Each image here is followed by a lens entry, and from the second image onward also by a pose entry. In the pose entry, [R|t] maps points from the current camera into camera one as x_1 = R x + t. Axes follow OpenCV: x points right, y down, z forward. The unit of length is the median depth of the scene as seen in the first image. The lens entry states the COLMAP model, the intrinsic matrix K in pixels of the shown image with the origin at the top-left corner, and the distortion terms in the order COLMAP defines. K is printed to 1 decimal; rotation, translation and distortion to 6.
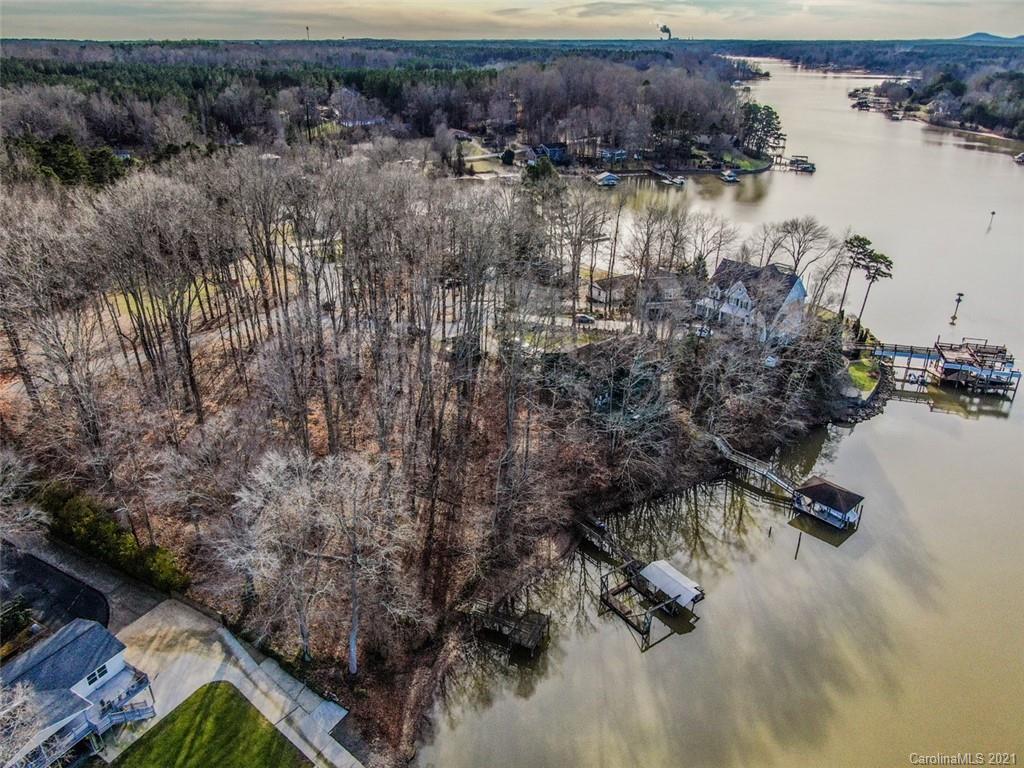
lens RADIAL K [[725.0, 0, 512.4], [0, 725.0, 384.5], [0, 0, 1]] dist [-0.028353, 0.016595]
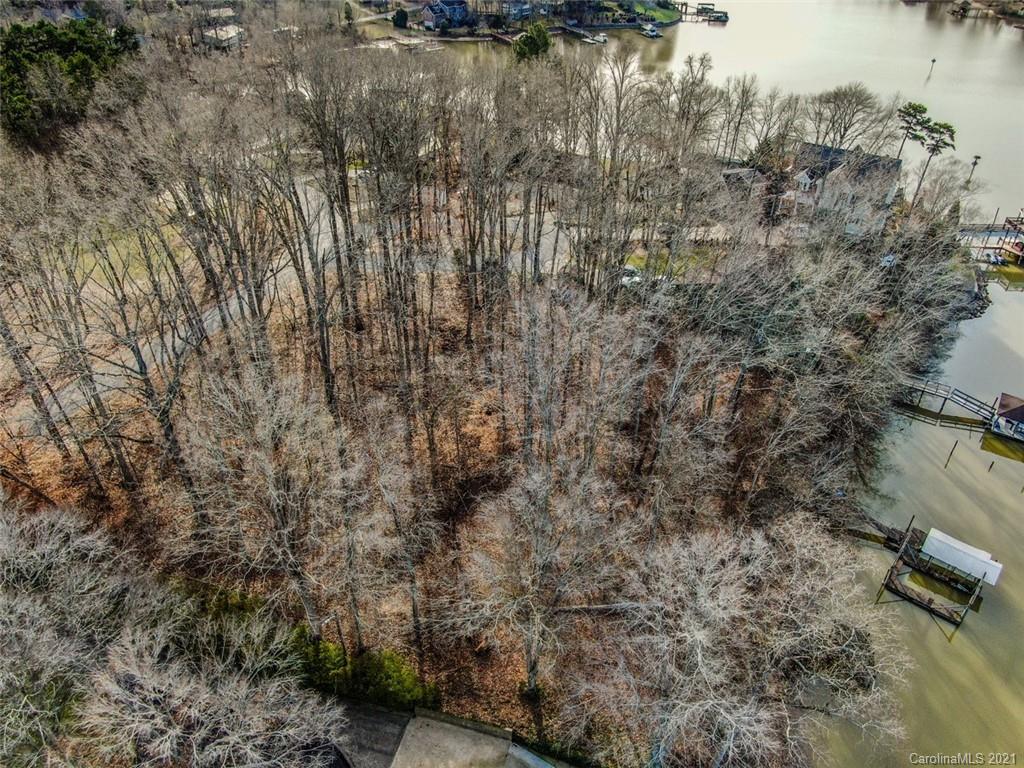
lens RADIAL K [[725.0, 0, 510.8], [0, 725.0, 385.8], [0, 0, 1]] dist [-0.028353, 0.016595]
pose [[0.971614, -0.139076, 0.191373, -0.240848], [0.102976, 0.976921, 0.187140, -0.078271], [-0.212983, -0.162121, 0.963512, 0.170070]]
